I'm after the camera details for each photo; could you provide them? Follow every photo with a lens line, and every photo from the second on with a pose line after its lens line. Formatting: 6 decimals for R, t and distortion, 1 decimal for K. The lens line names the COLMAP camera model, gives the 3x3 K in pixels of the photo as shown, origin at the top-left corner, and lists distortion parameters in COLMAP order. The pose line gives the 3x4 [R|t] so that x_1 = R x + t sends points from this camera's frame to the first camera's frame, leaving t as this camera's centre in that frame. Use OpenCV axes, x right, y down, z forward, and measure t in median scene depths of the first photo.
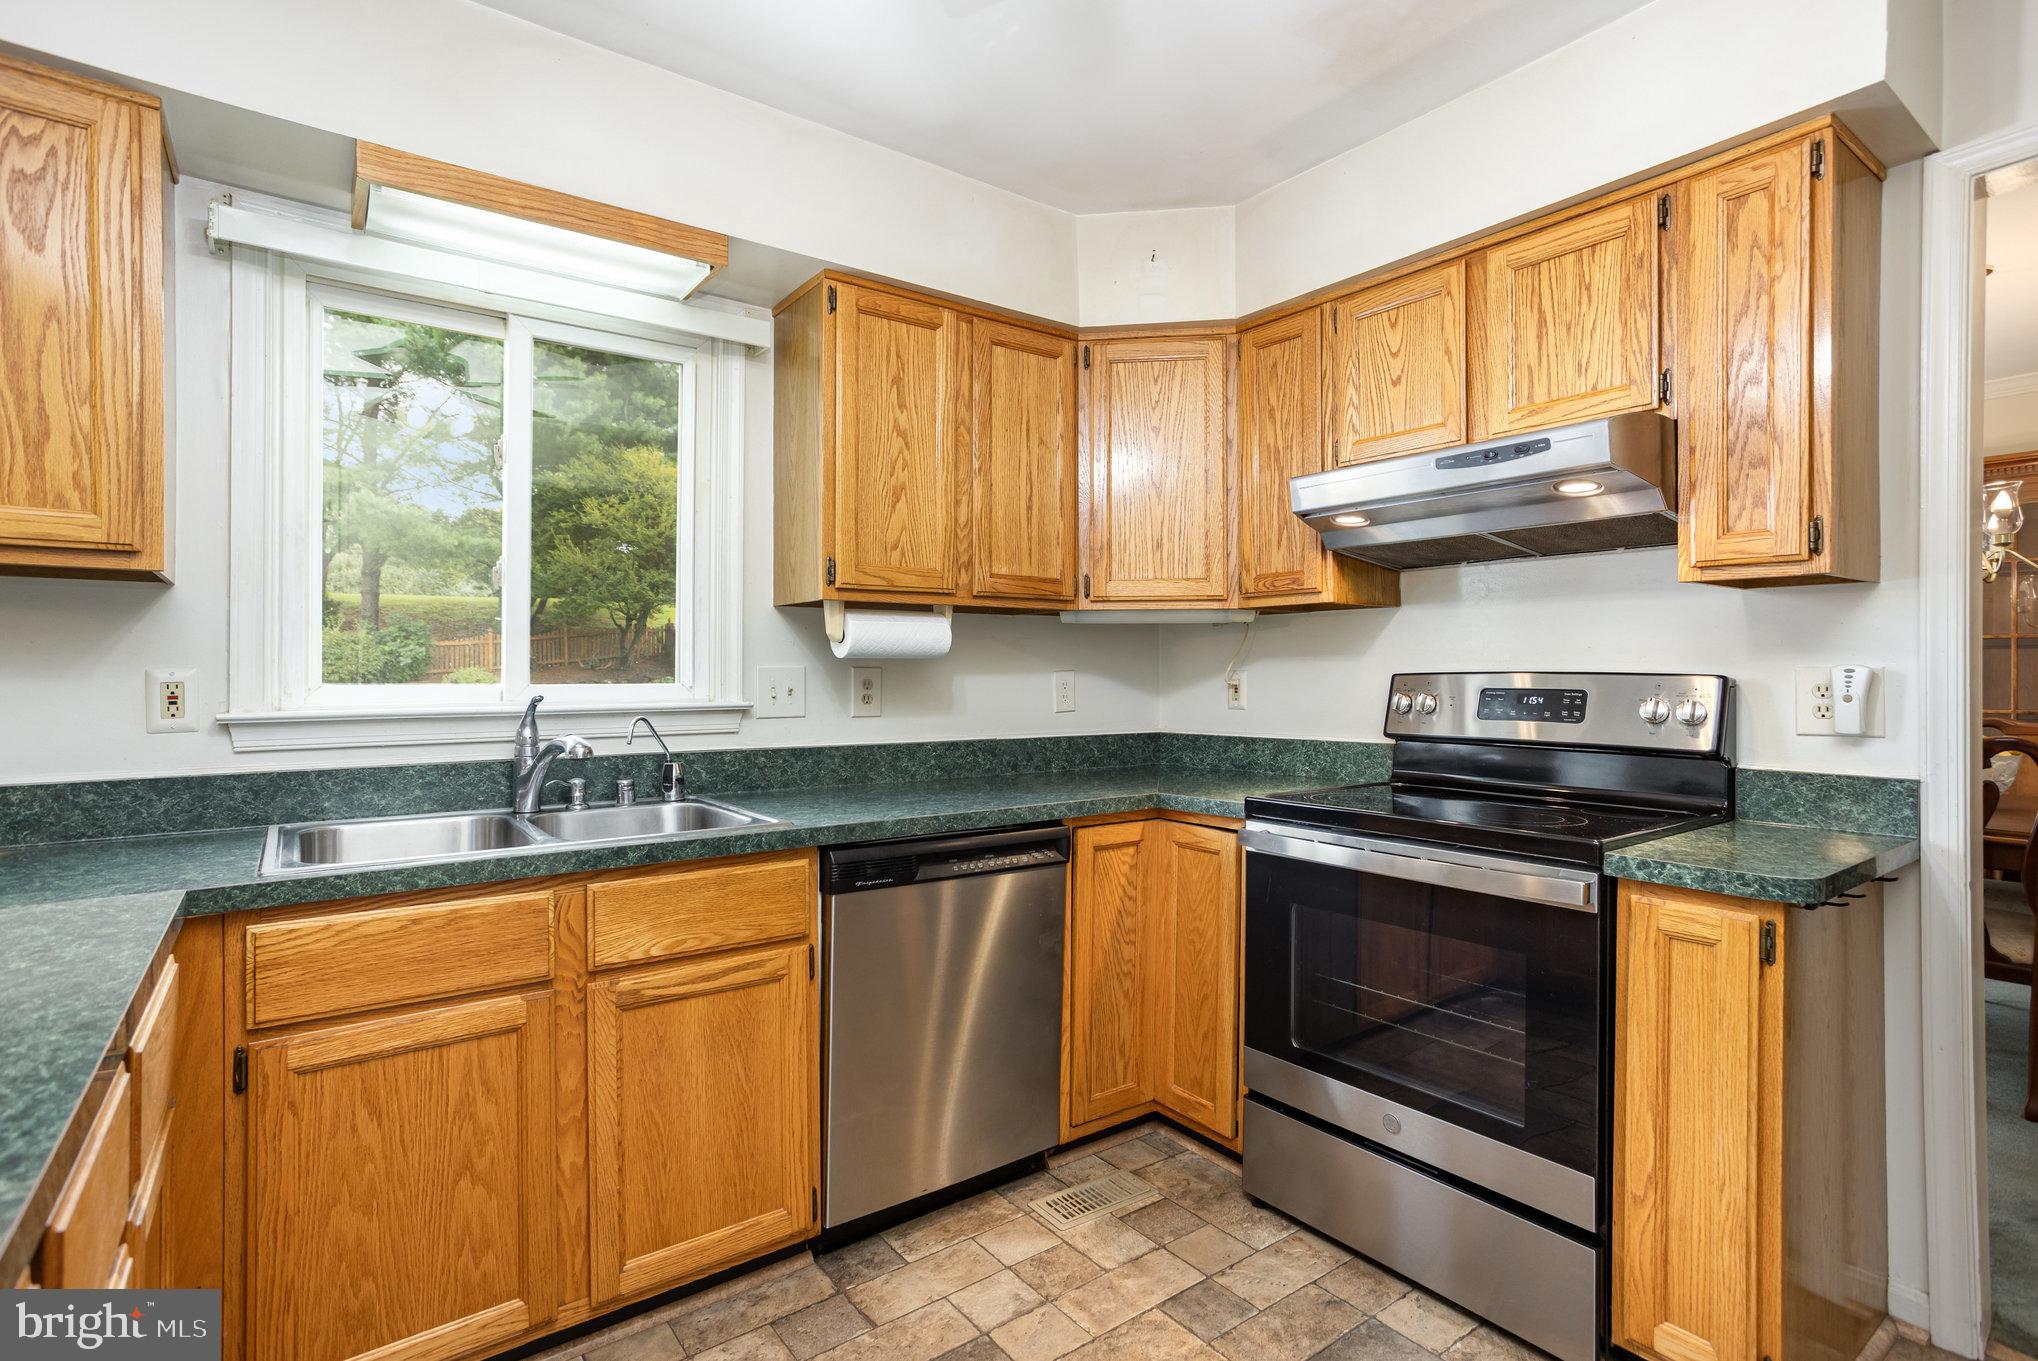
lens RADIAL K [[984.5, 0, 1010.2], [0, 984.5, 661.4], [0, 0, 1]] dist [-0.039523, 0.023430]
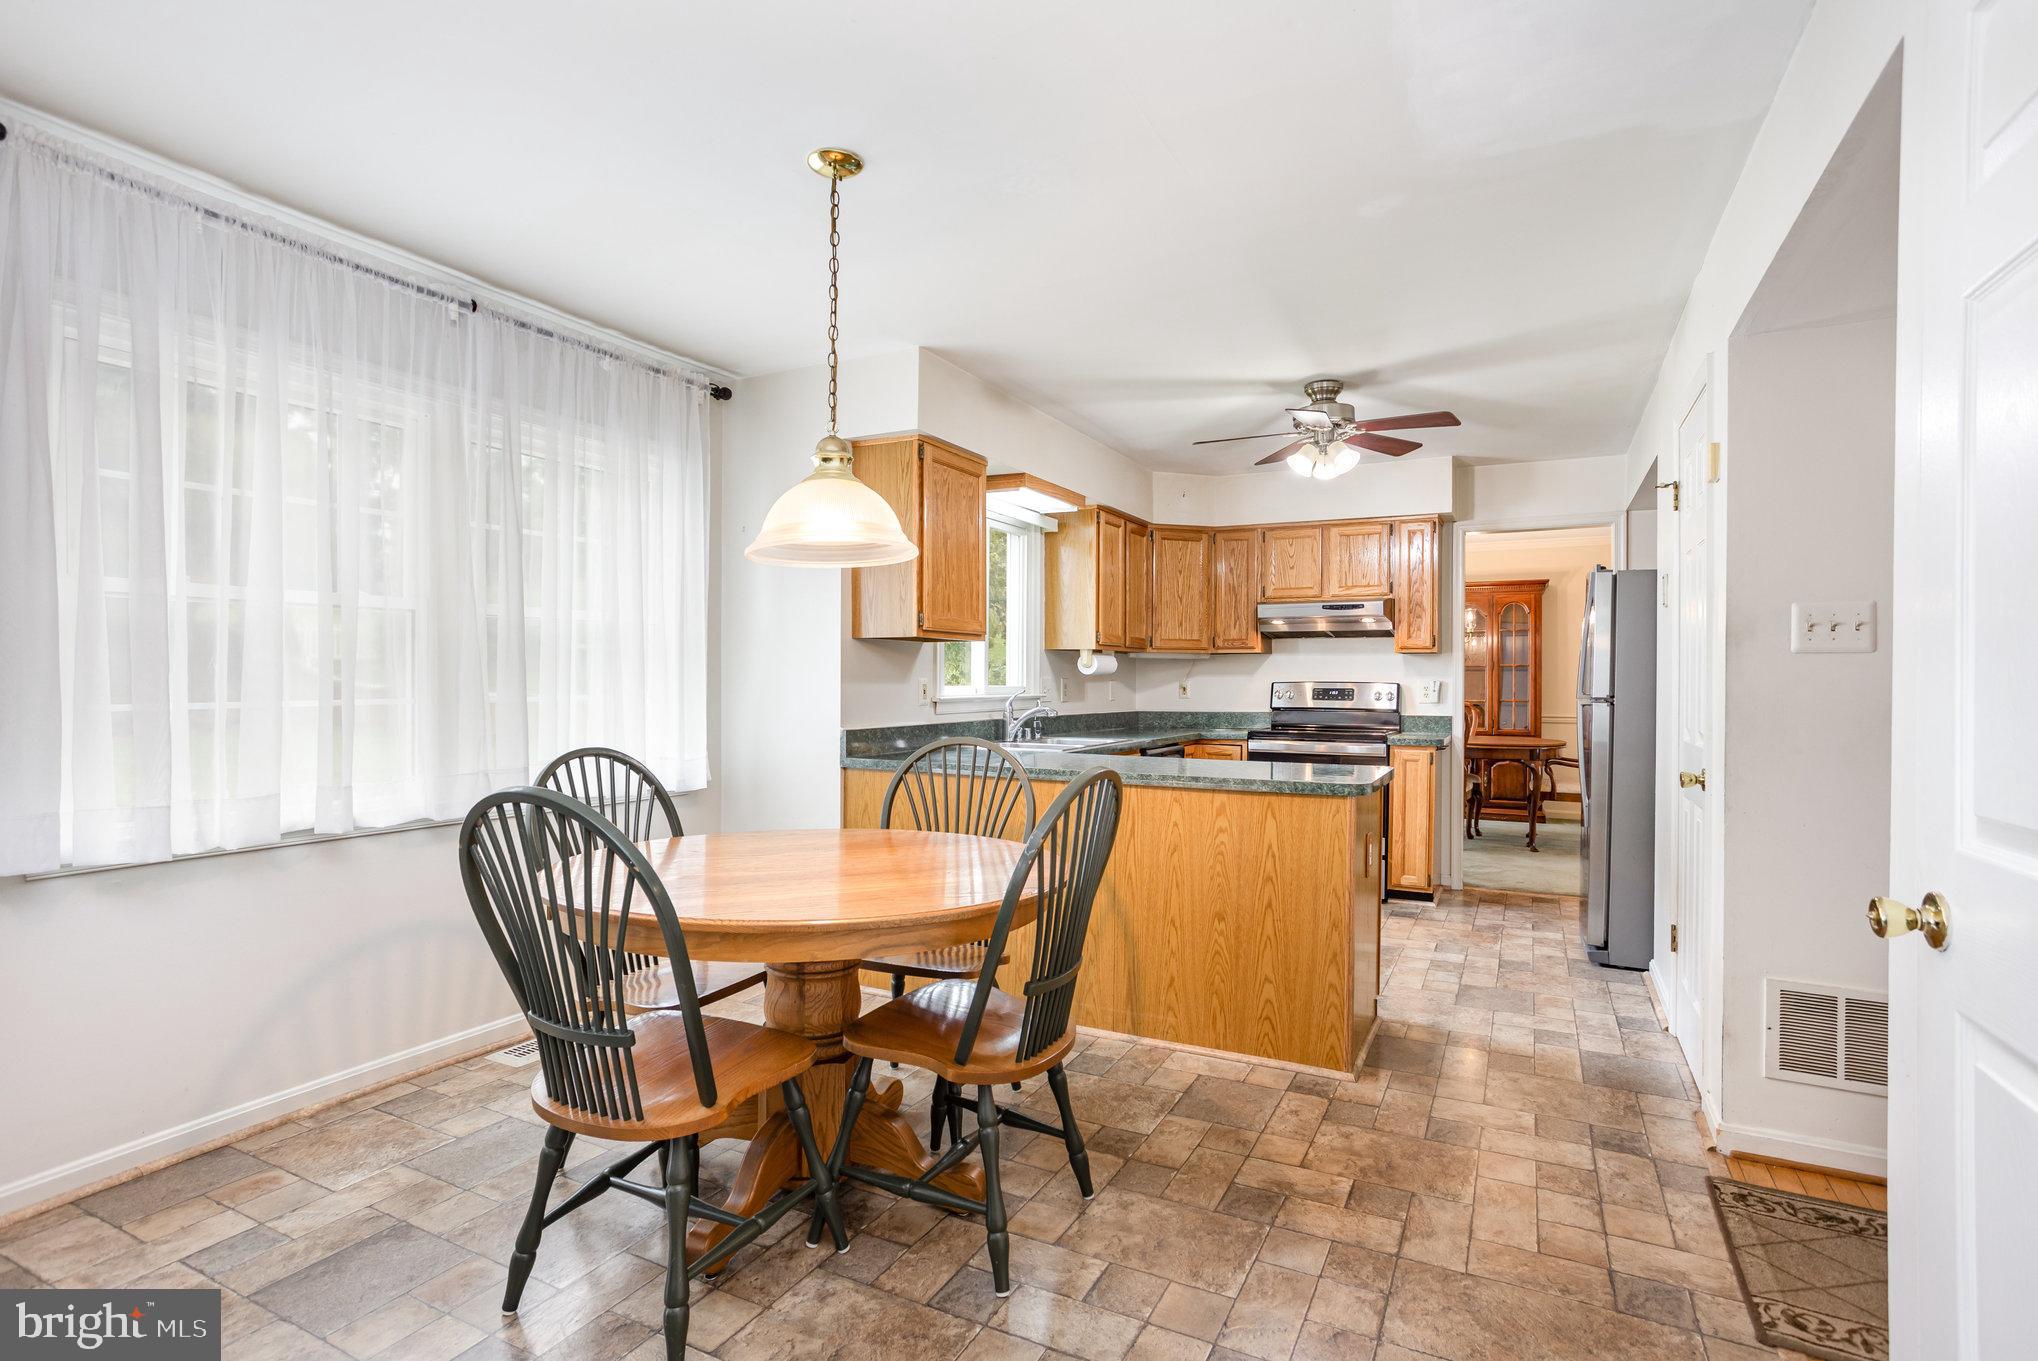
lens RADIAL K [[984.5, 0, 988.9], [0, 984.5, 676.7], [0, 0, 1]] dist [-0.039523, 0.023430]
pose [[0.909057, 0.005805, 0.416631, -1.645051], [-0.009415, 0.999934, 0.006610, -0.013880], [-0.416565, -0.009932, 0.909052, -1.188381]]
